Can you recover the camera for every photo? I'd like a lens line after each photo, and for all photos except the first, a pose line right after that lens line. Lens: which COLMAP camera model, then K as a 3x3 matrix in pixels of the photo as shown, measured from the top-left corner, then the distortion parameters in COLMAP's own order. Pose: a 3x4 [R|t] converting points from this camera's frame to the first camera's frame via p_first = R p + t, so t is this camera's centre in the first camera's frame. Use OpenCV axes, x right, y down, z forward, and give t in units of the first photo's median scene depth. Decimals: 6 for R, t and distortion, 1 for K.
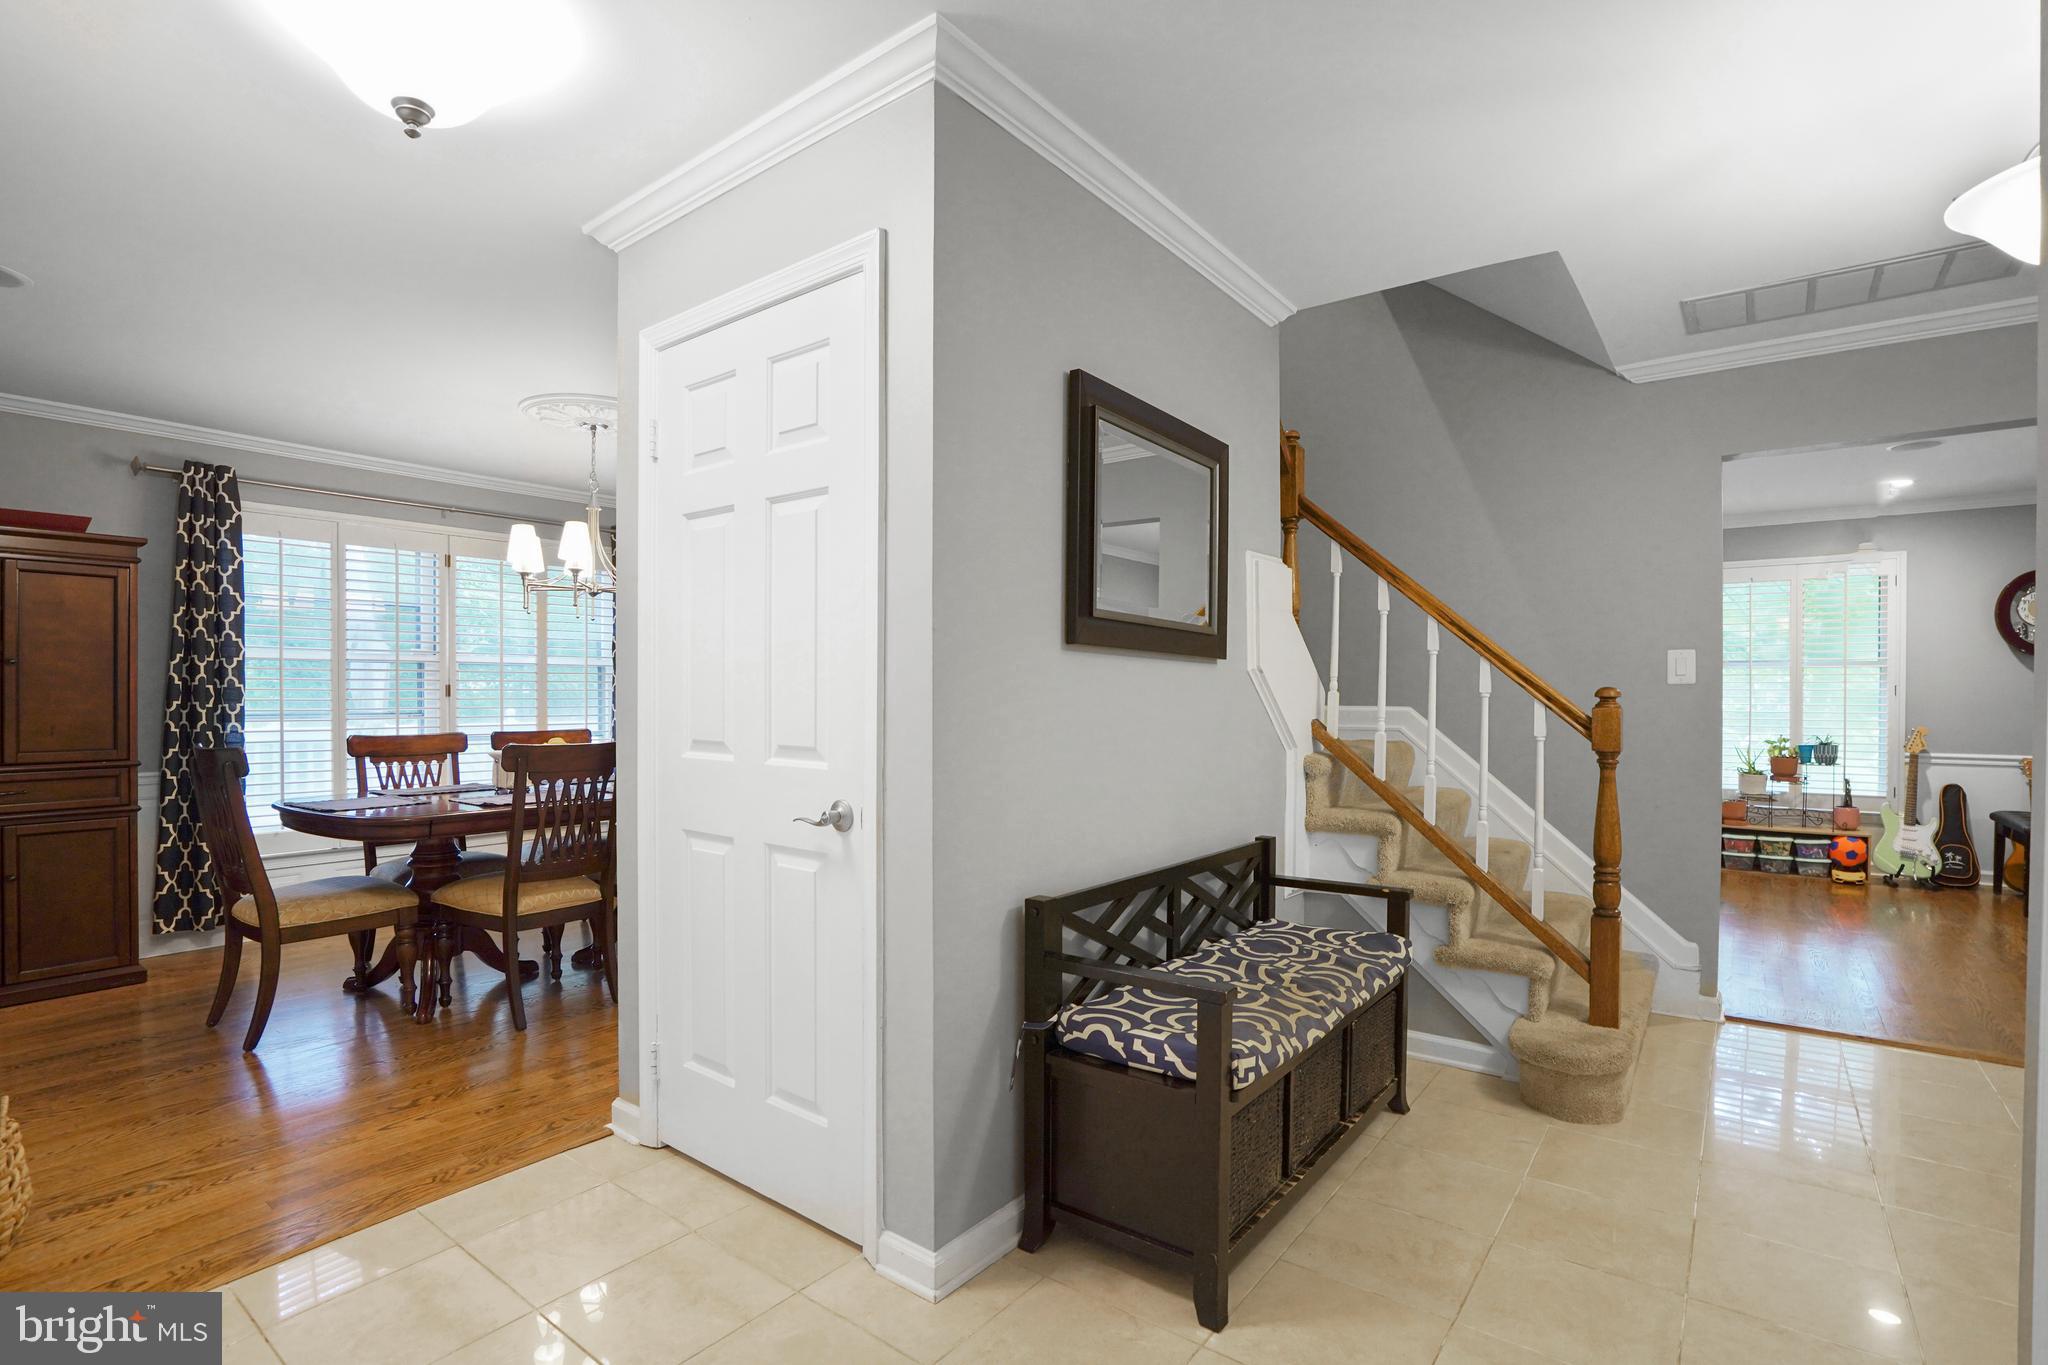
lens RADIAL K [[975.5, 0, 1017.8], [0, 975.5, 702.5], [0, 0, 1]] dist [-0.065683, 0.025998]
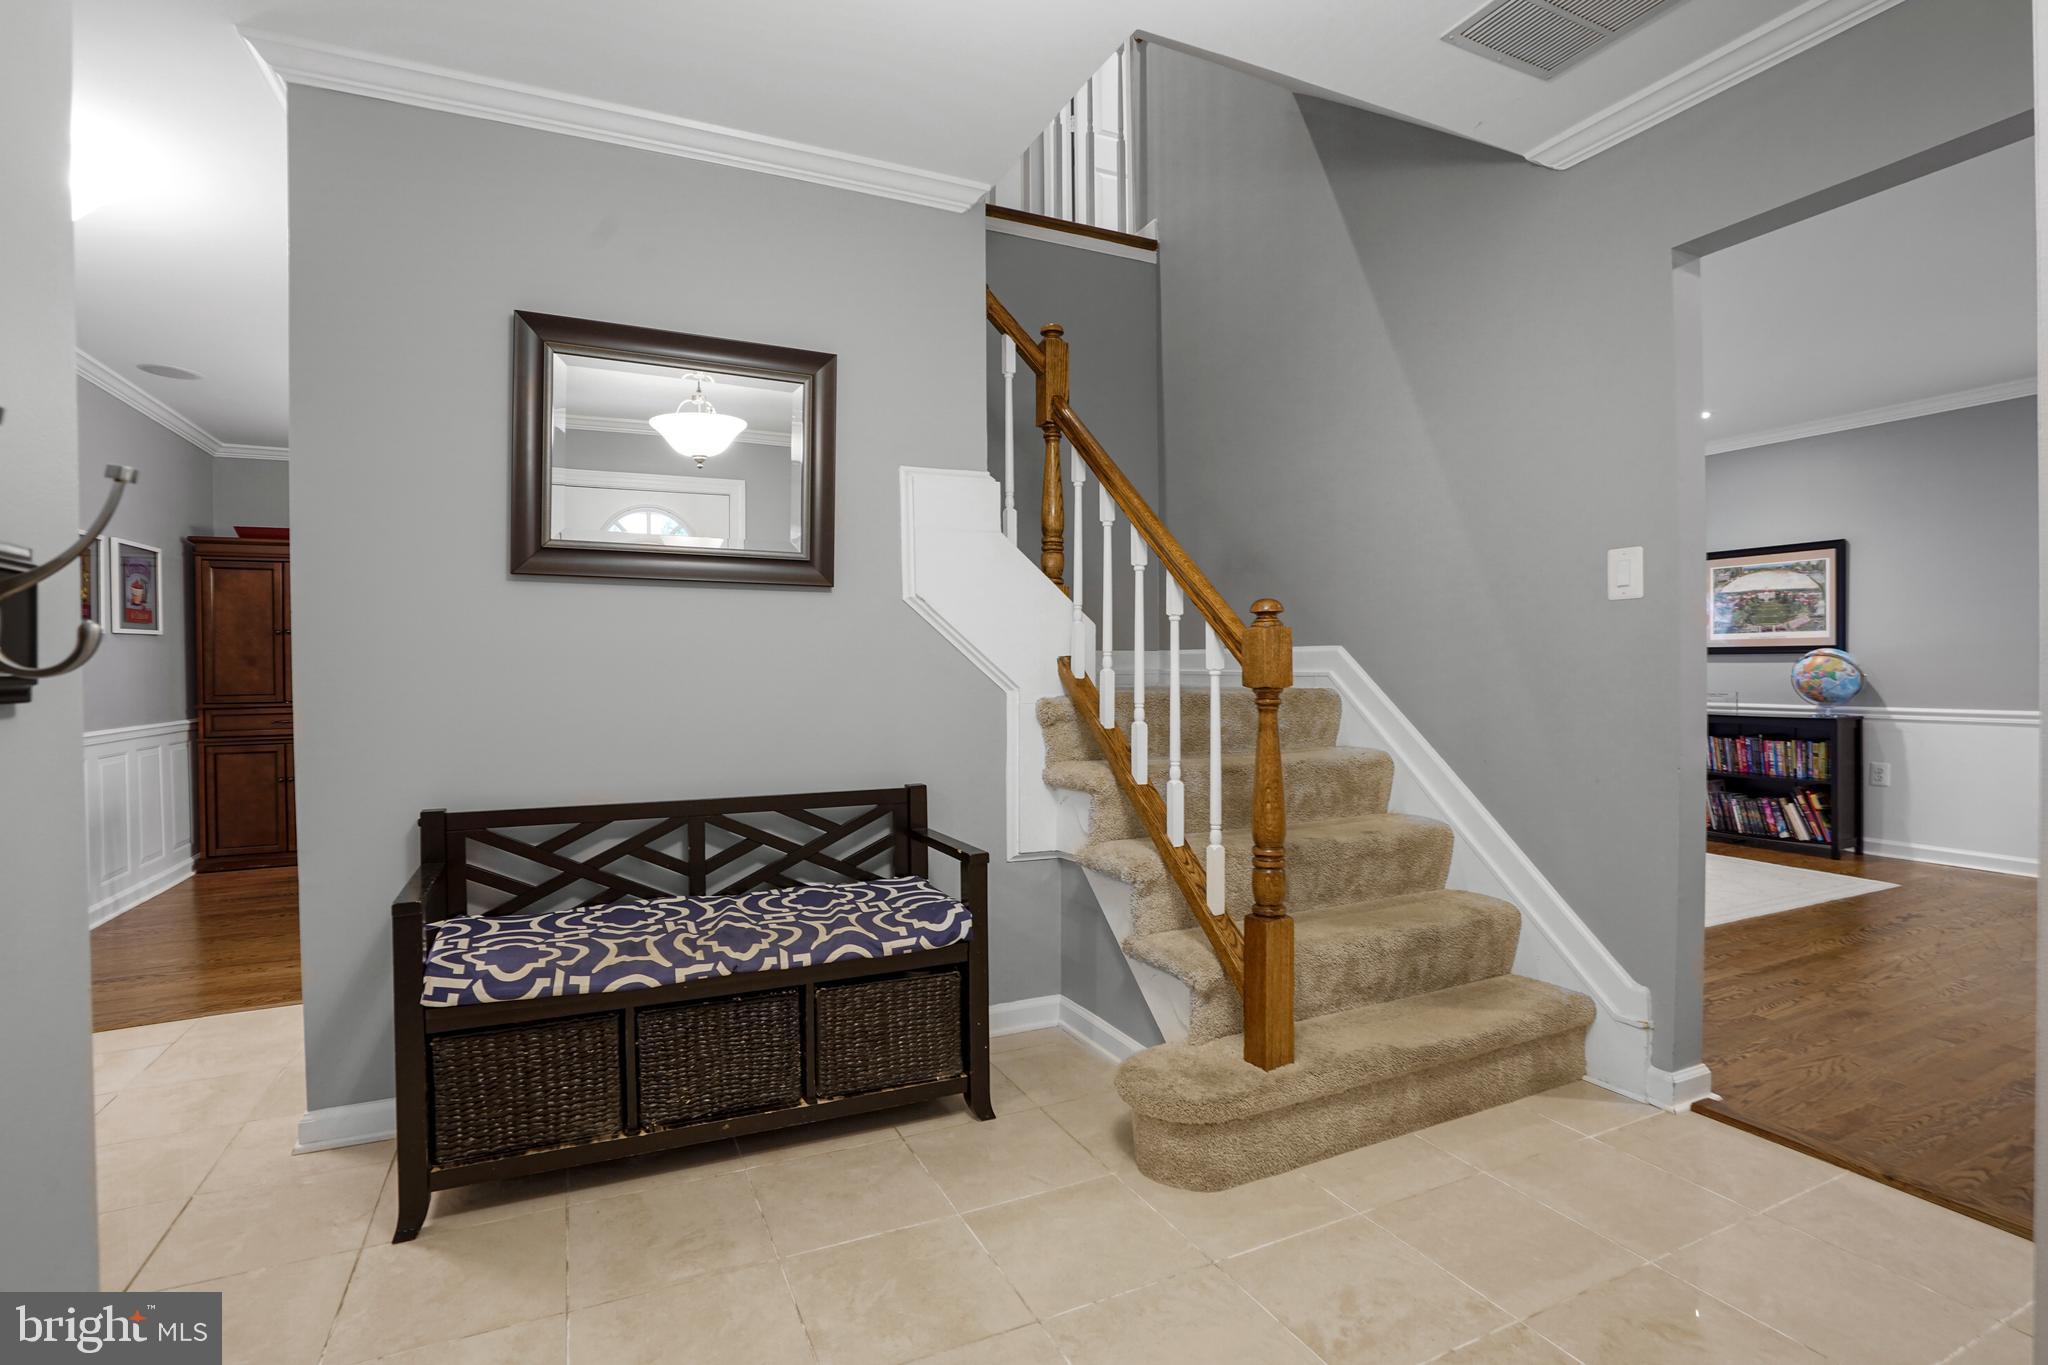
lens RADIAL K [[970.6, 0, 1024.0], [0, 970.6, 682.5], [0, 0, 1]] dist [-0.062914, 0.025309]
pose [[0.891047, -0.001738, -0.453907, 0.606616], [0.005610, 0.999958, 0.007184, 0.031123], [0.453876, -0.008948, 0.891020, 0.203584]]
